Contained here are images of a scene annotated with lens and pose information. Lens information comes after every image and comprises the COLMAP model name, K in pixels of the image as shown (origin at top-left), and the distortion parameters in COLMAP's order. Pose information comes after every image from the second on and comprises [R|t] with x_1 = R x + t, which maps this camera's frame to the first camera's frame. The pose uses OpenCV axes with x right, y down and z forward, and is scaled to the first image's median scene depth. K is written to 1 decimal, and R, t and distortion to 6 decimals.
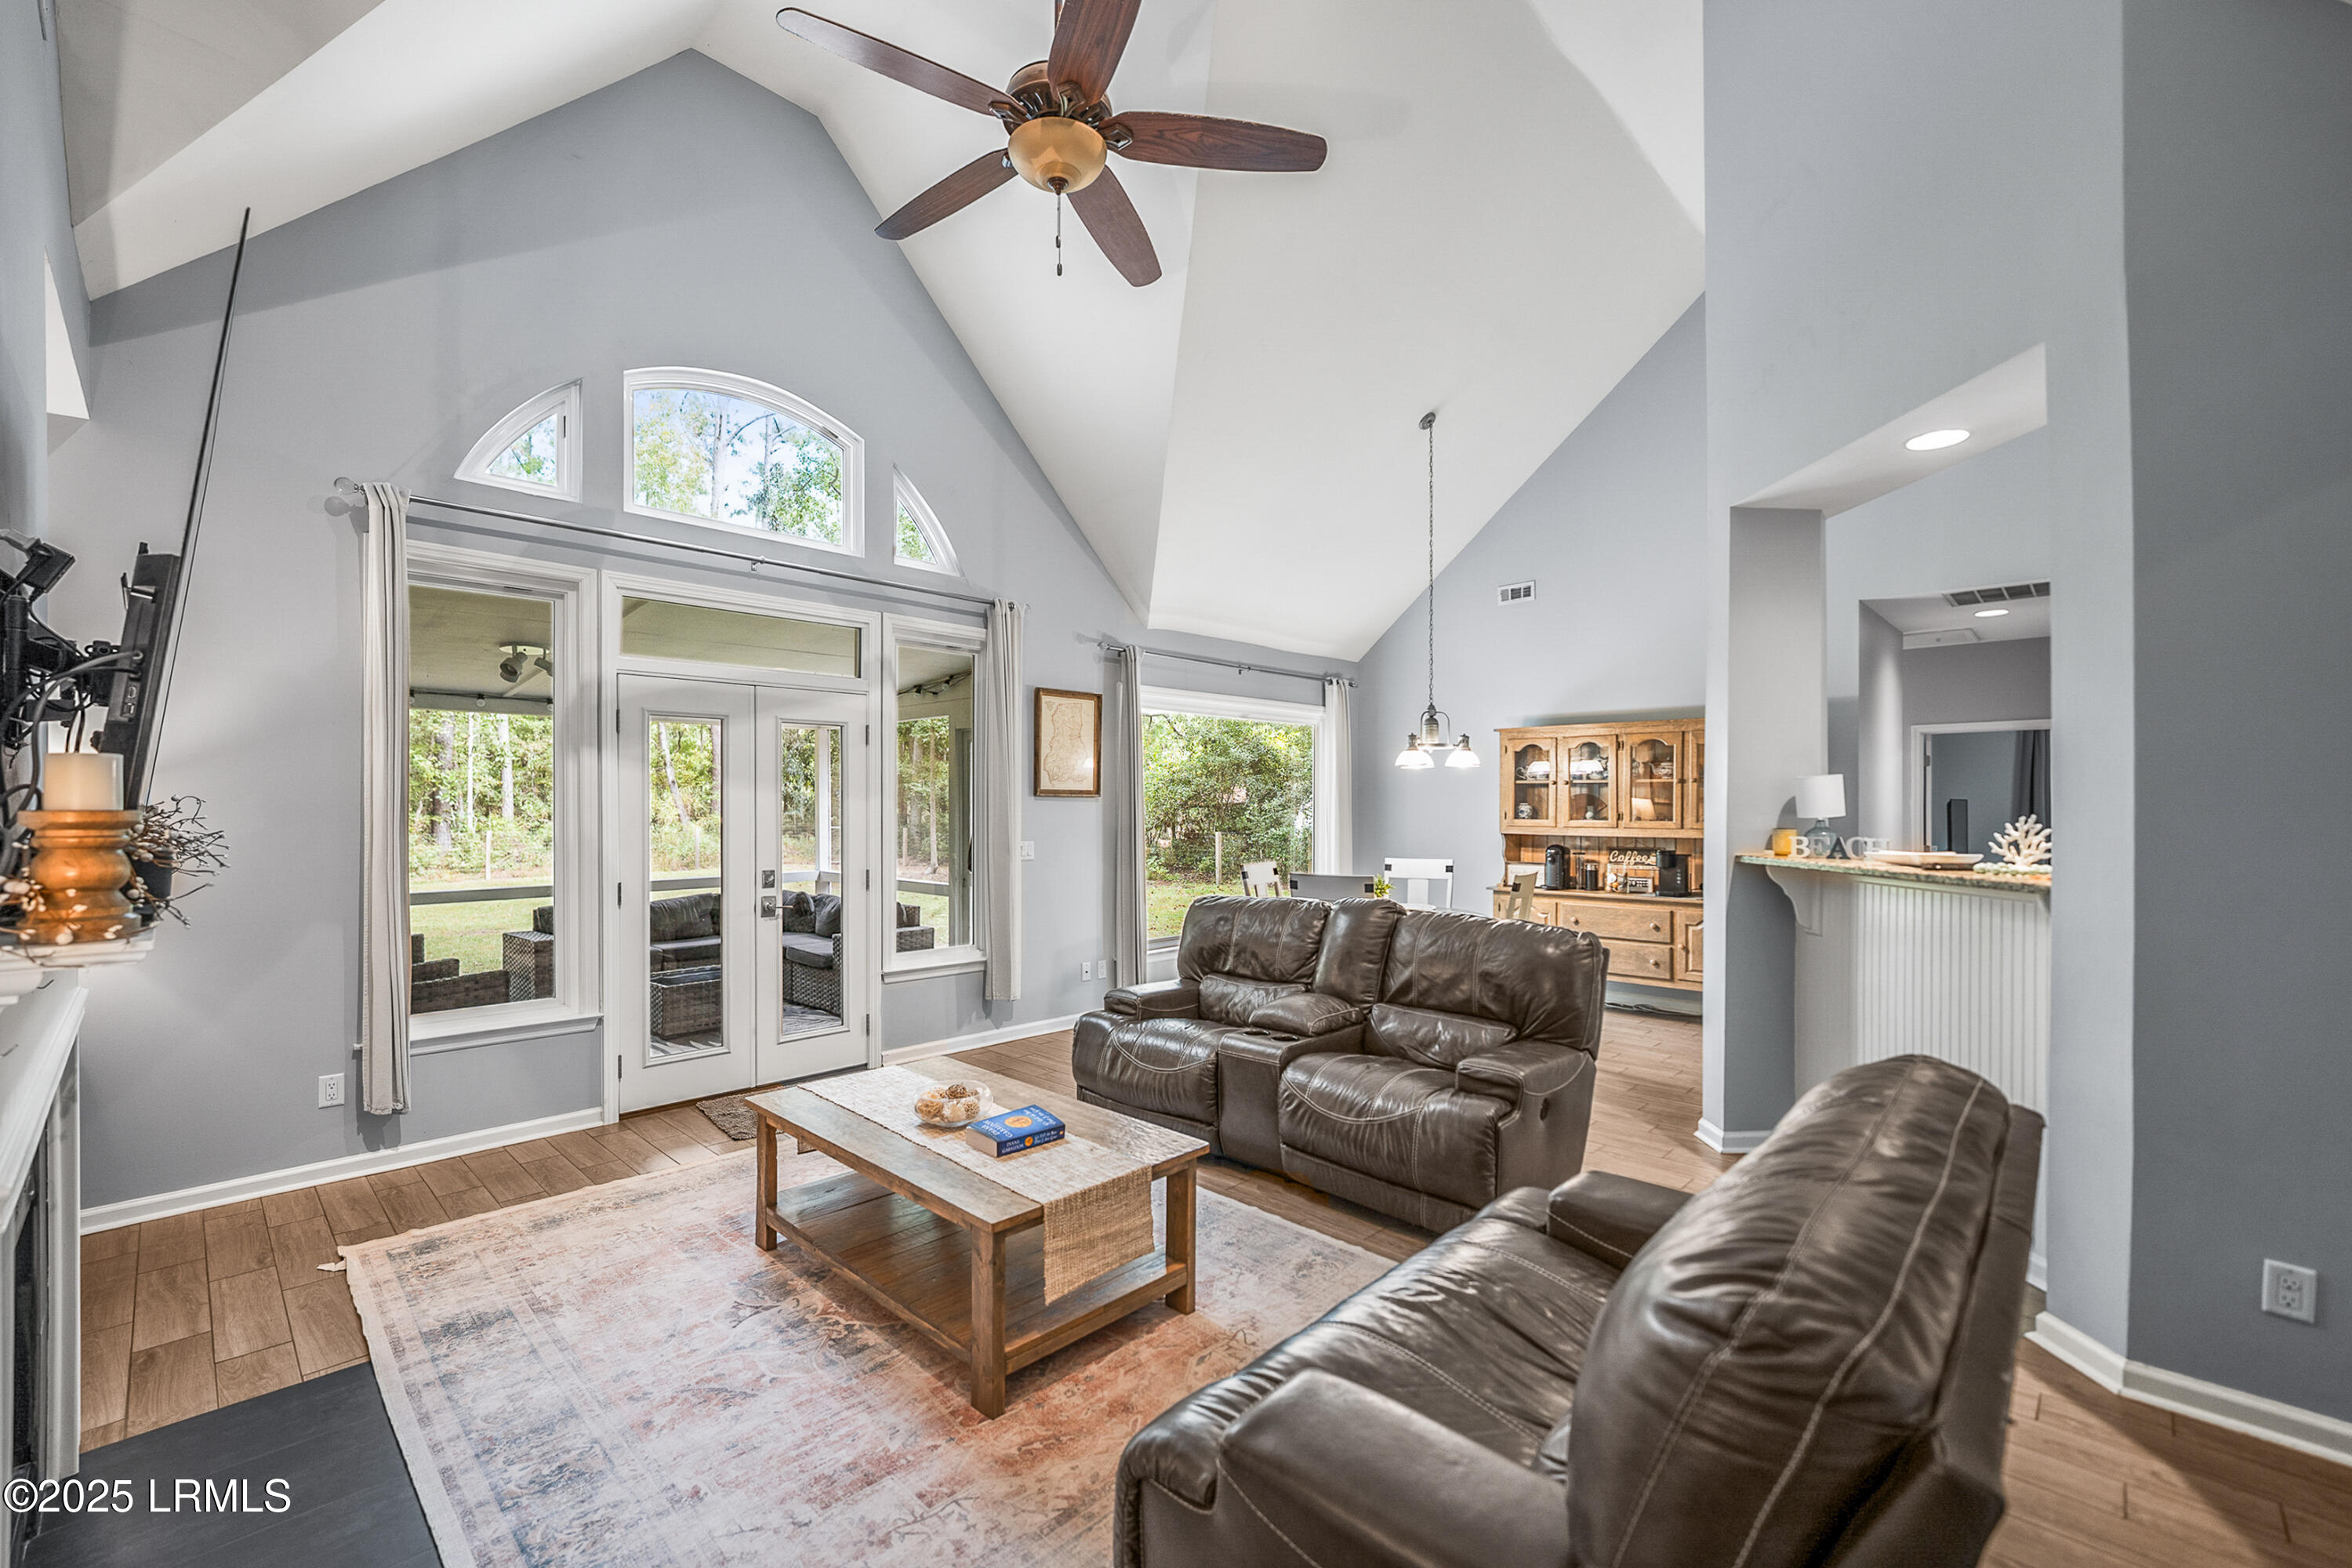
lens RADIAL K [[977.1, 0, 1175.6], [0, 977.1, 799.0], [0, 0, 1]] dist [-0.003176, 0.000038]
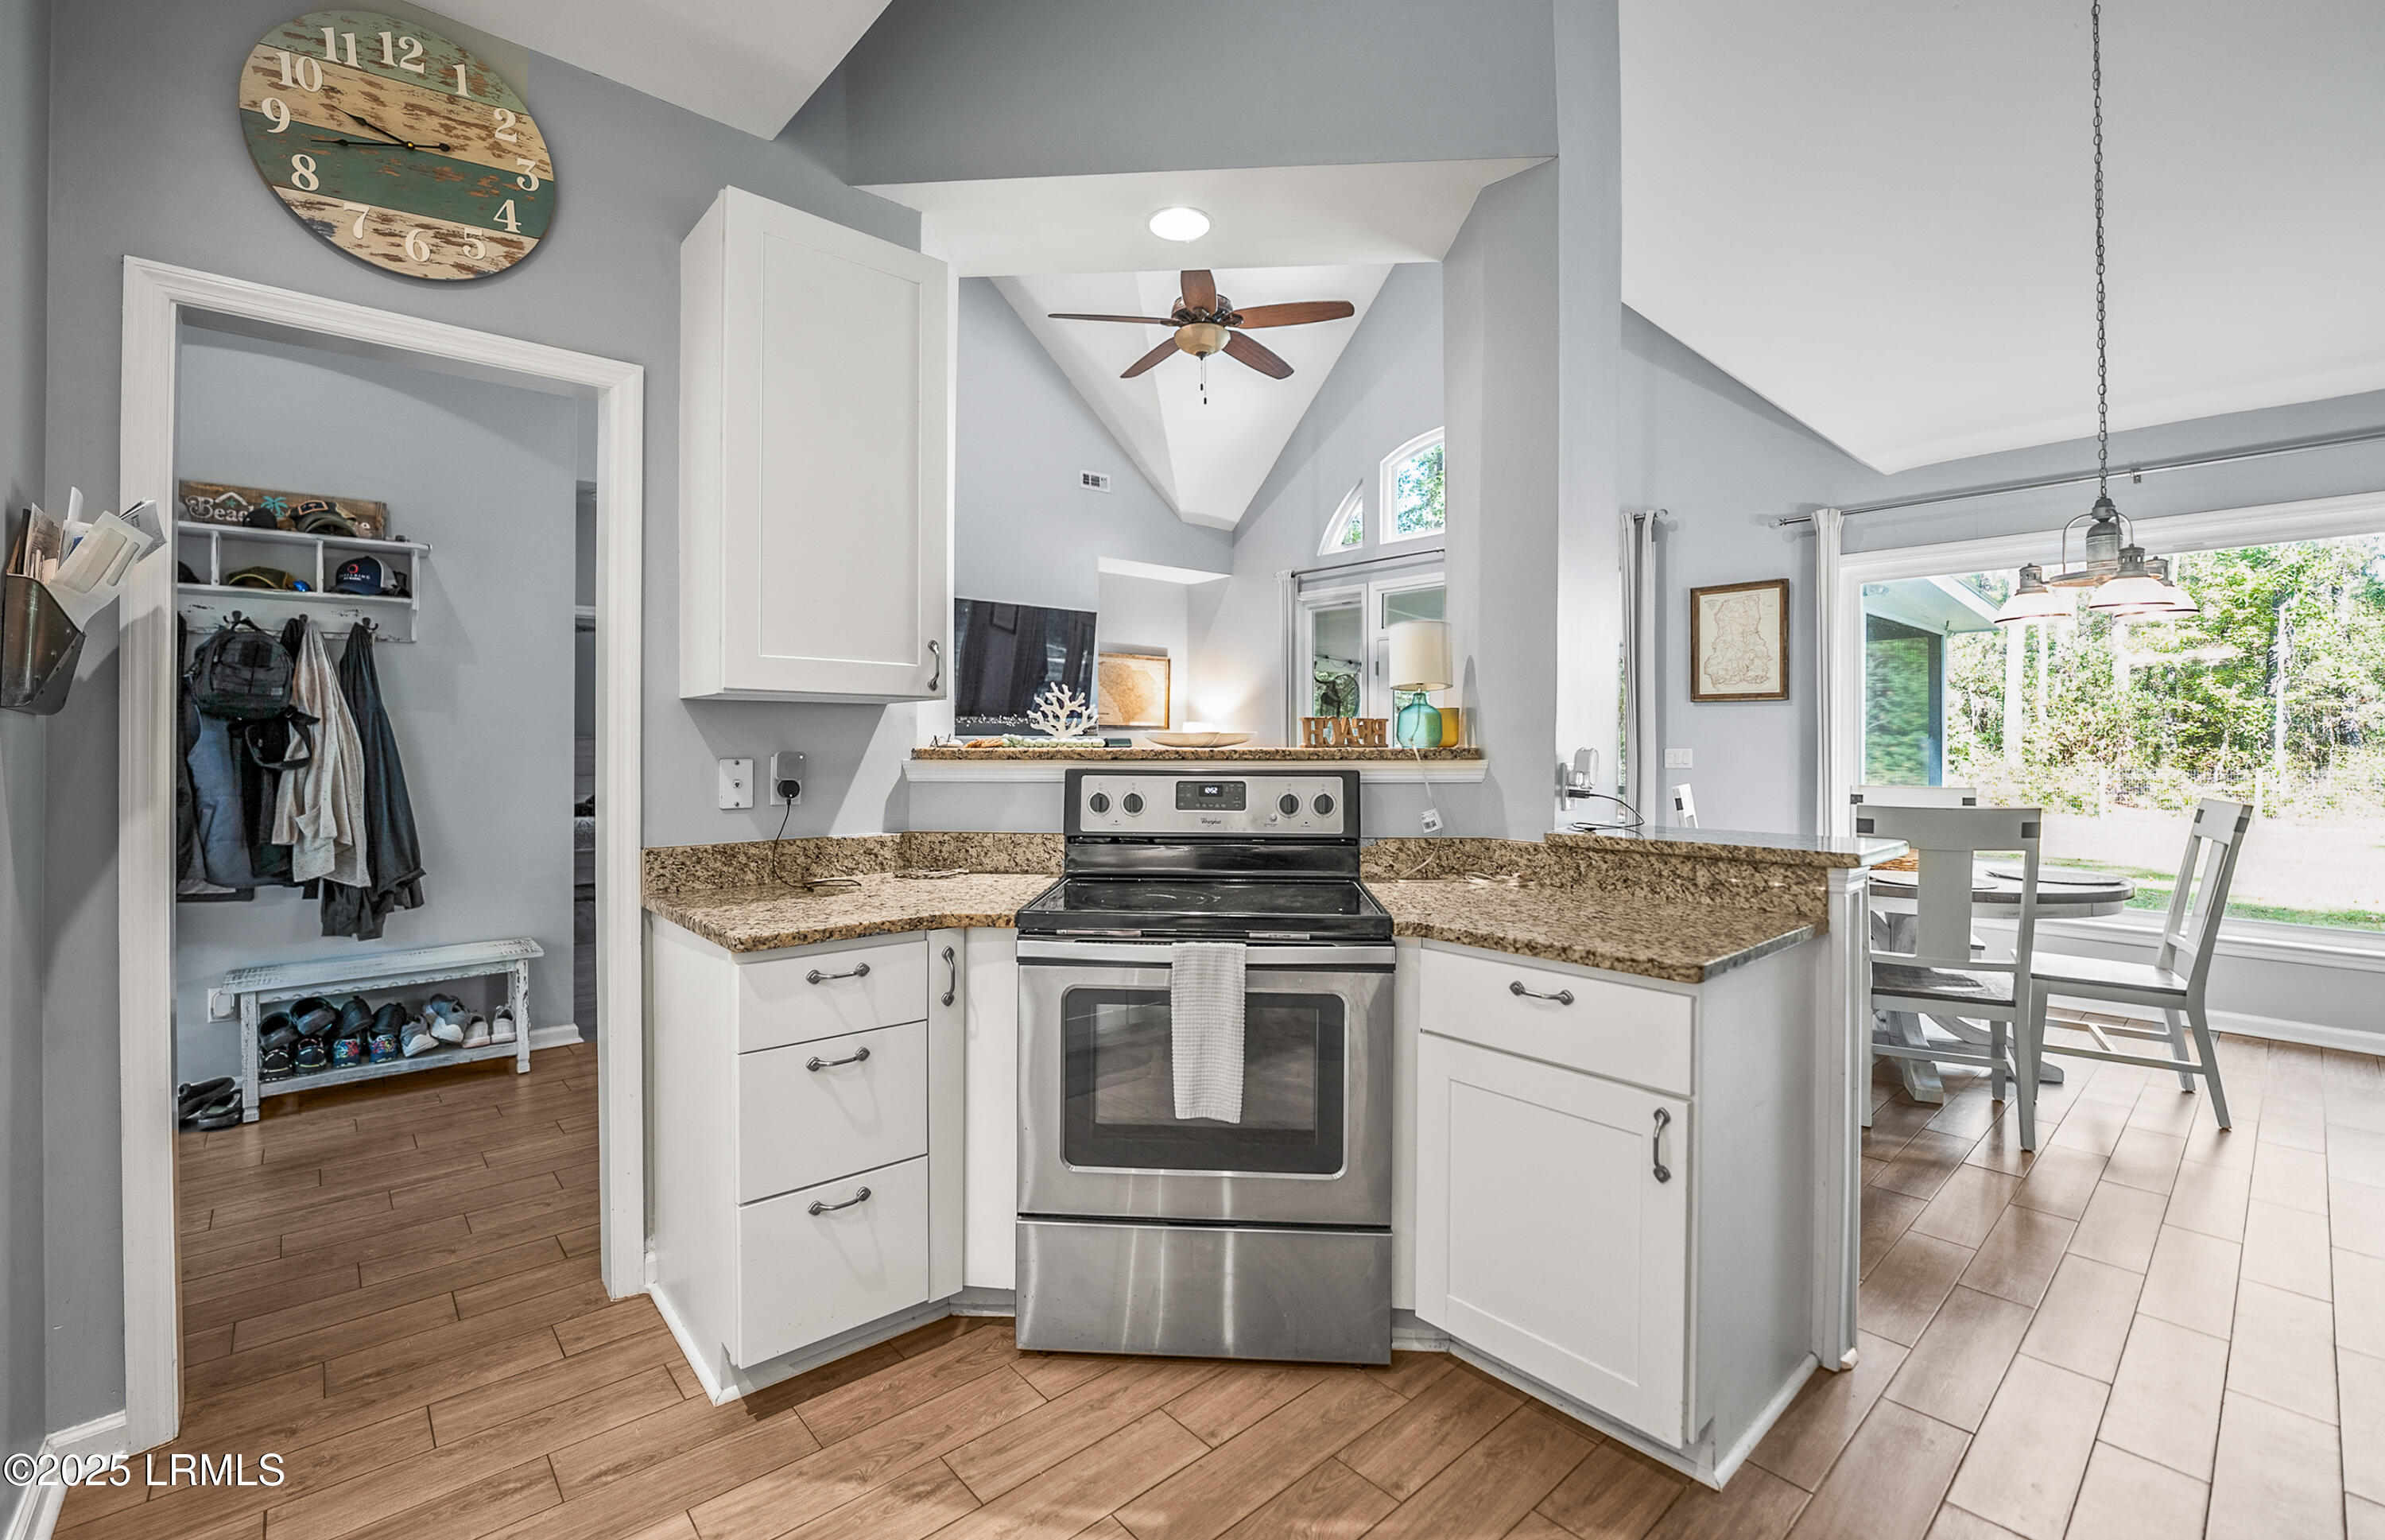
lens RADIAL K [[1012.9, 0, 1187.9], [0, 1012.9, 748.3], [0, 0, 1]] dist [-0.018824, -0.000379]
pose [[-0.070687, 0.005199, -0.997485, 0.985380], [0.003054, 0.999983, 0.004995, 0.040616], [0.997494, -0.002693, -0.070701, 0.638939]]
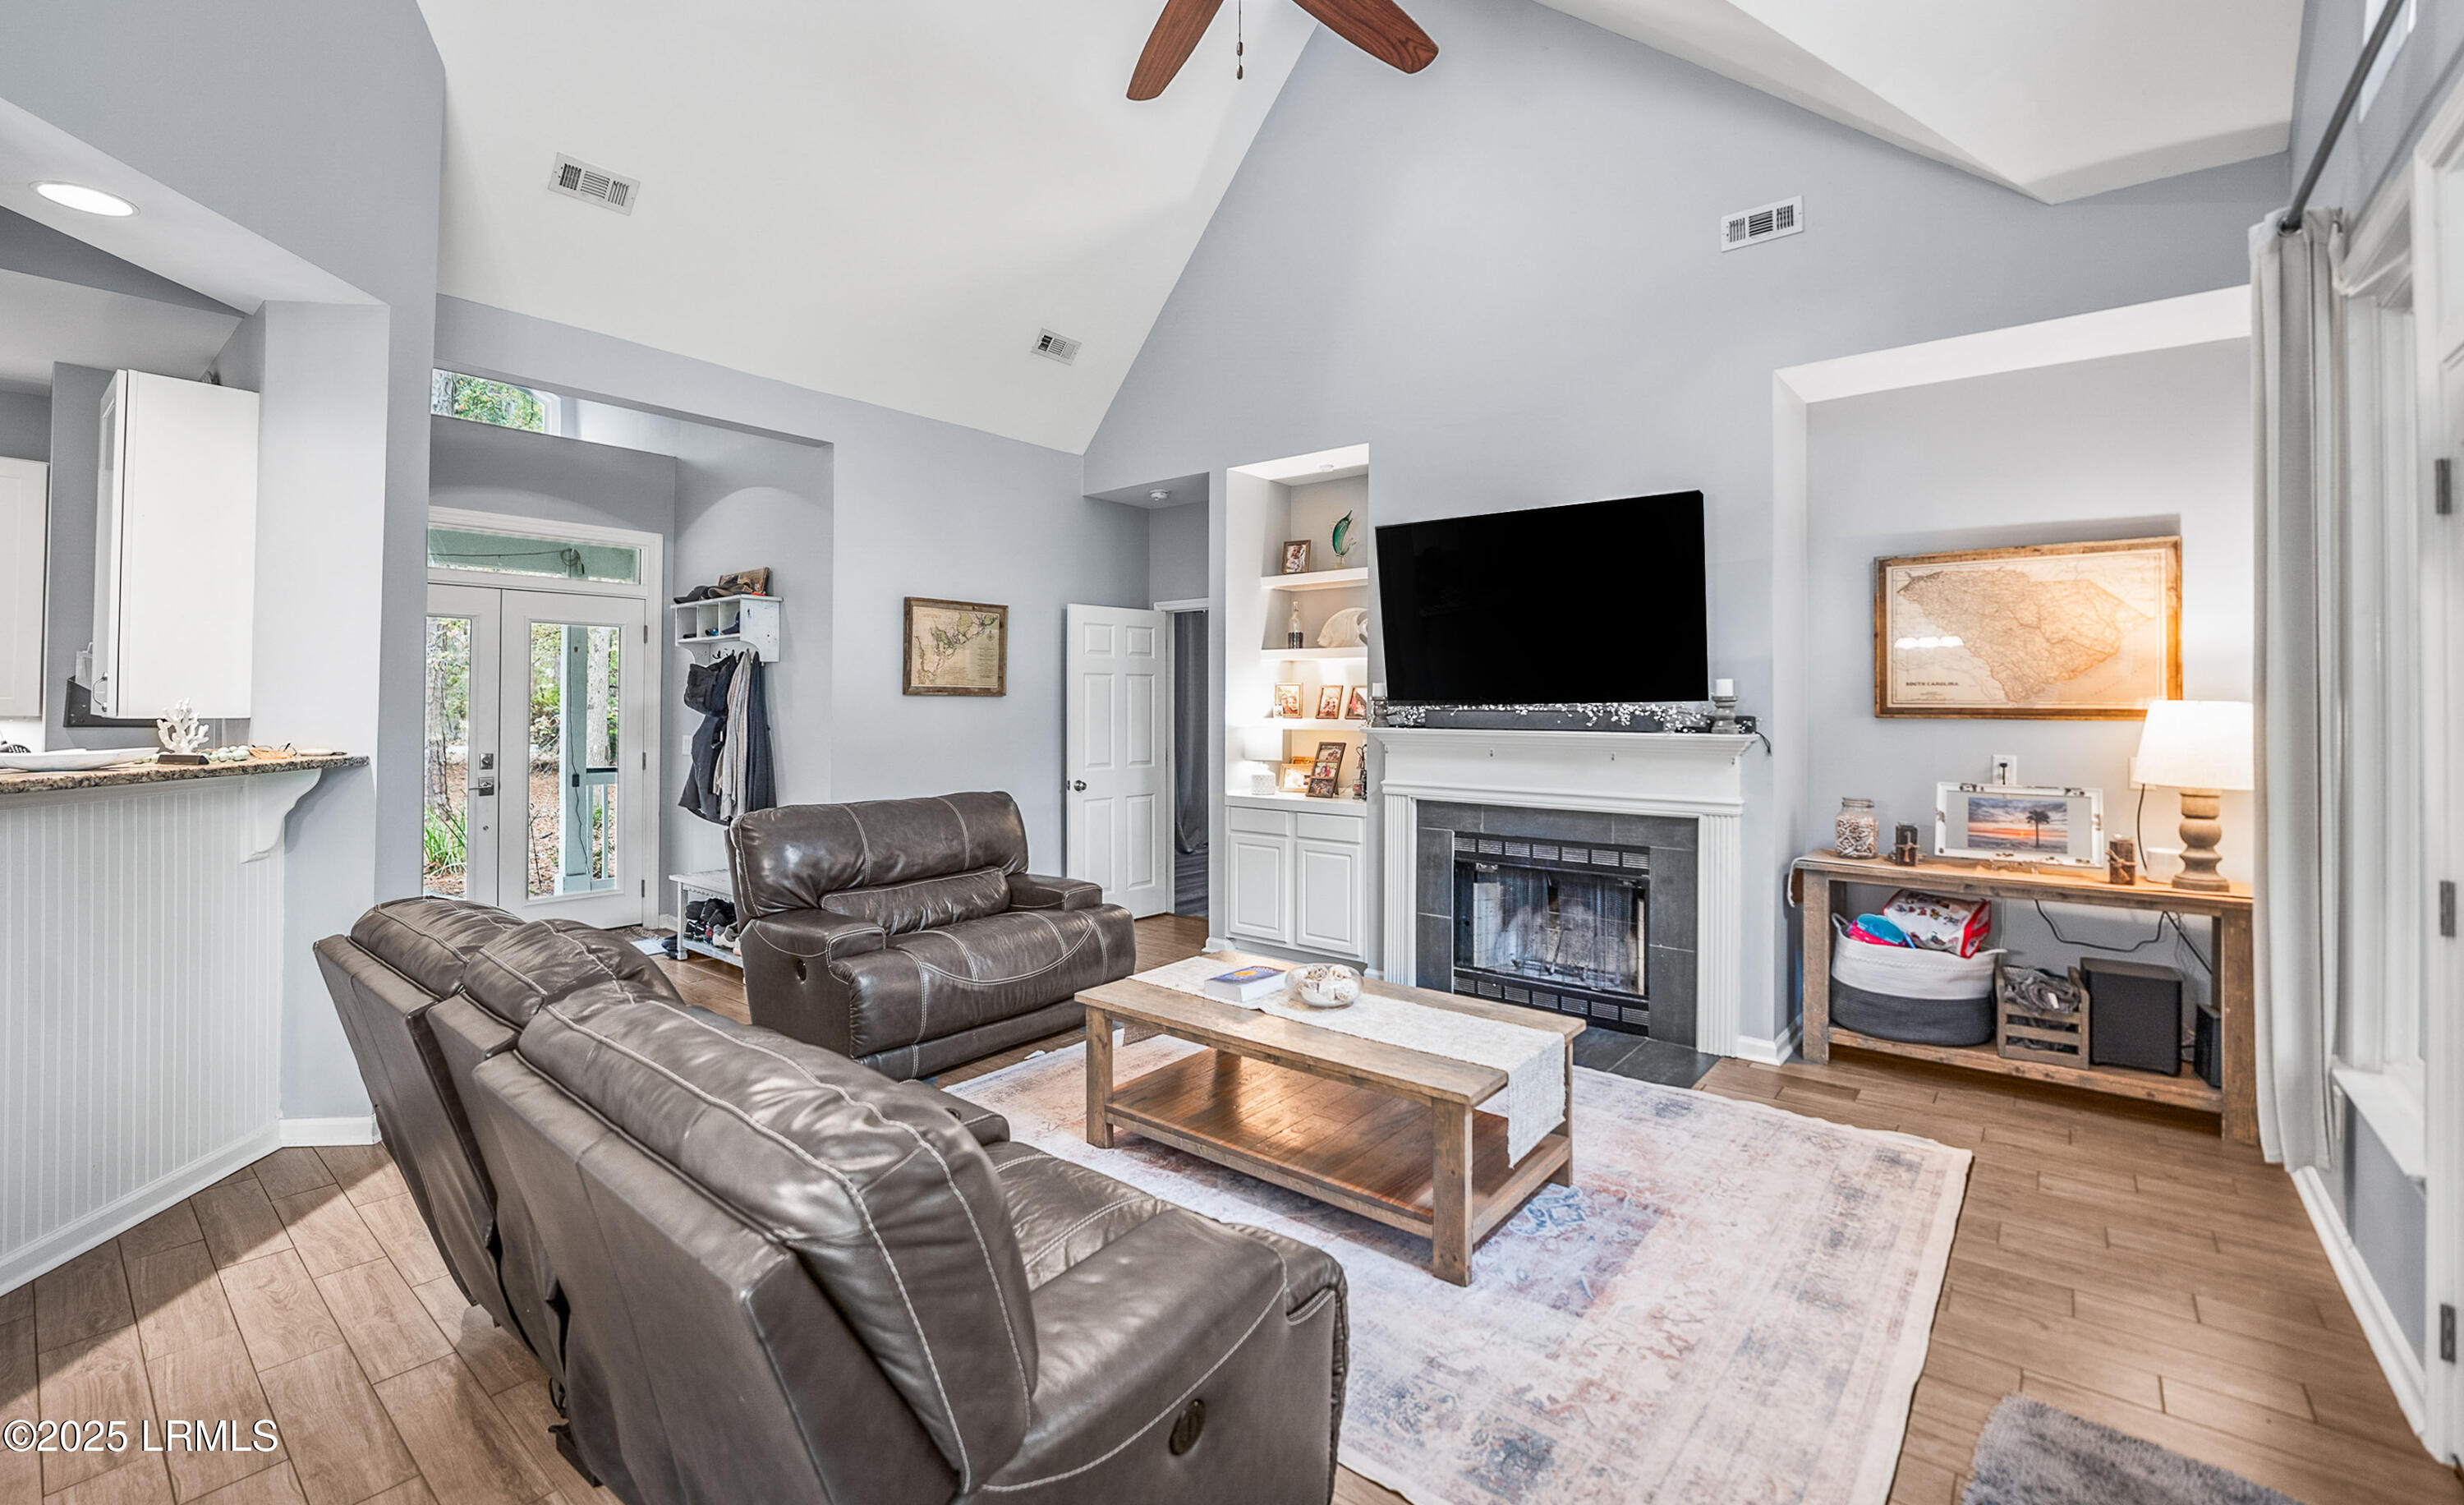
lens RADIAL K [[1037.6, 0, 1213.2], [0, 1037.6, 689.1], [0, 0, 1]] dist [-0.020180, -0.000442]
pose [[-0.996592, -0.006243, -0.082247, -0.011216], [-0.004933, 0.999858, -0.016121, 0.010987], [0.082336, -0.015660, -0.996482, 1.100898]]
